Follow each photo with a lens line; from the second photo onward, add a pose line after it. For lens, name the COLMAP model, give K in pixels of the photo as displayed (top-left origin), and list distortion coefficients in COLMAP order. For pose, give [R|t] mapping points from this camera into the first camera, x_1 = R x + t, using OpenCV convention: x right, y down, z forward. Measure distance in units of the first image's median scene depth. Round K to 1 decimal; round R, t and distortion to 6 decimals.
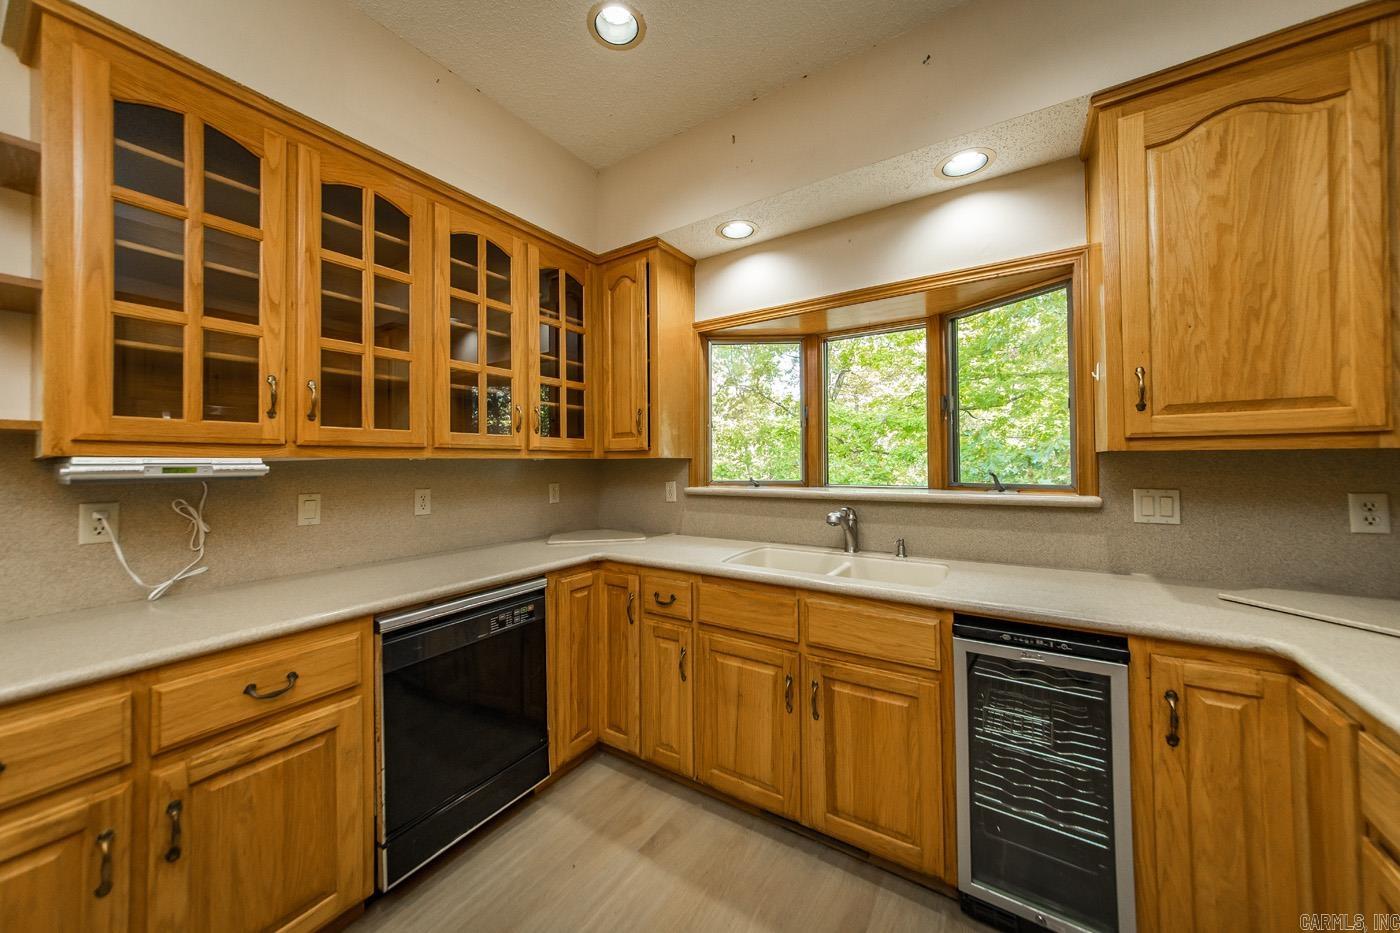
lens RADIAL K [[489.7, 0, 698.6], [0, 489.7, 456.1], [0, 0, 1]] dist [-0.013891, -0.000148]
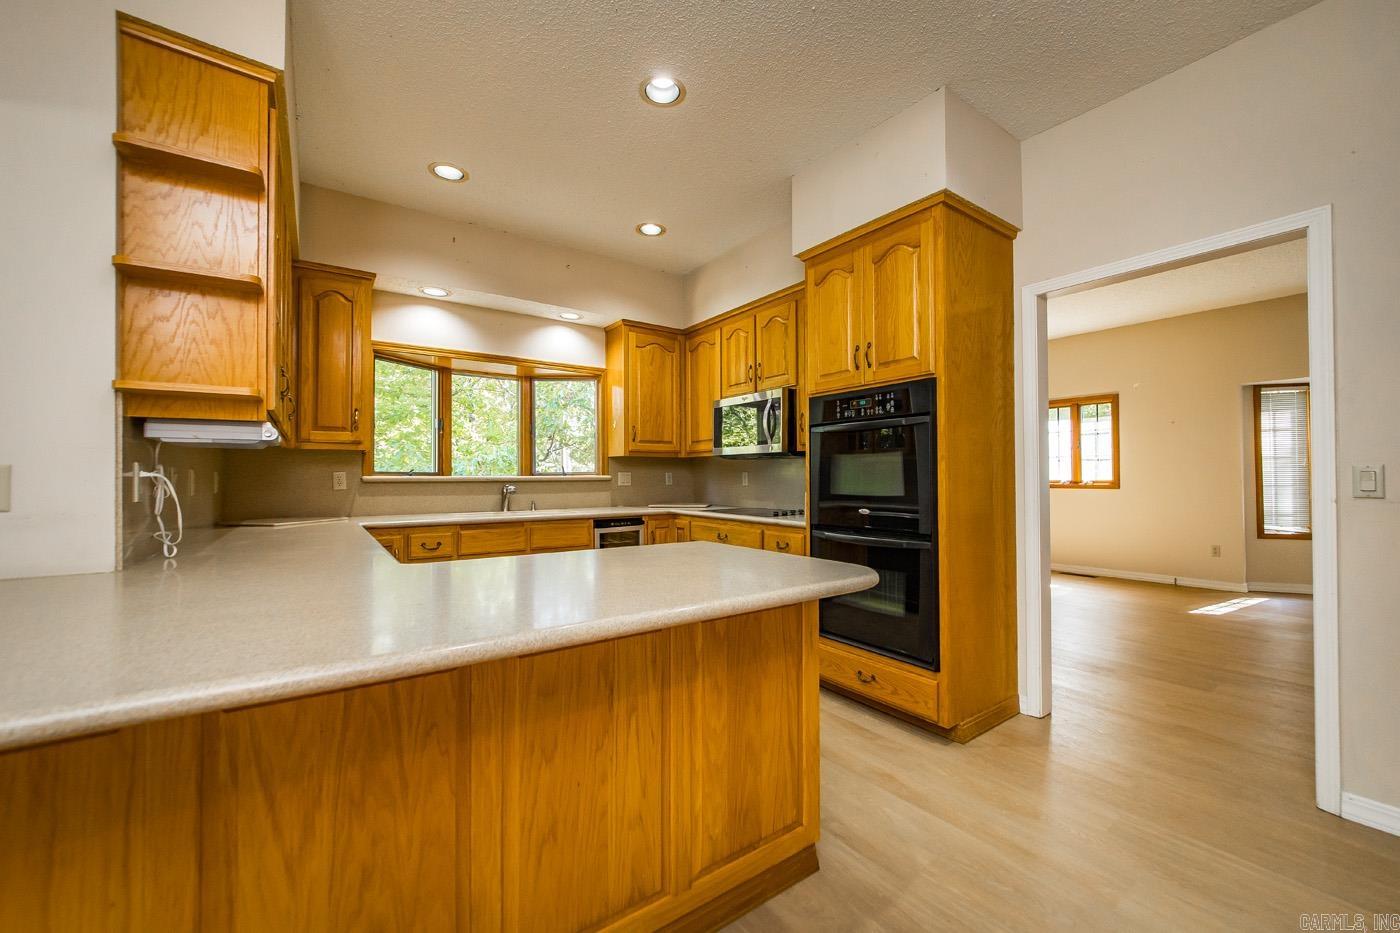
lens RADIAL K [[542.6, 0, 700.0], [0, 542.6, 466.5], [0, 0, 1]] dist [0.000038, 0.000000]
pose [[0.368566, 0.025382, 0.929255, -1.265066], [-0.015451, 0.999656, -0.021177, 0.074420], [-0.929473, -0.006553, 0.368832, -0.345135]]
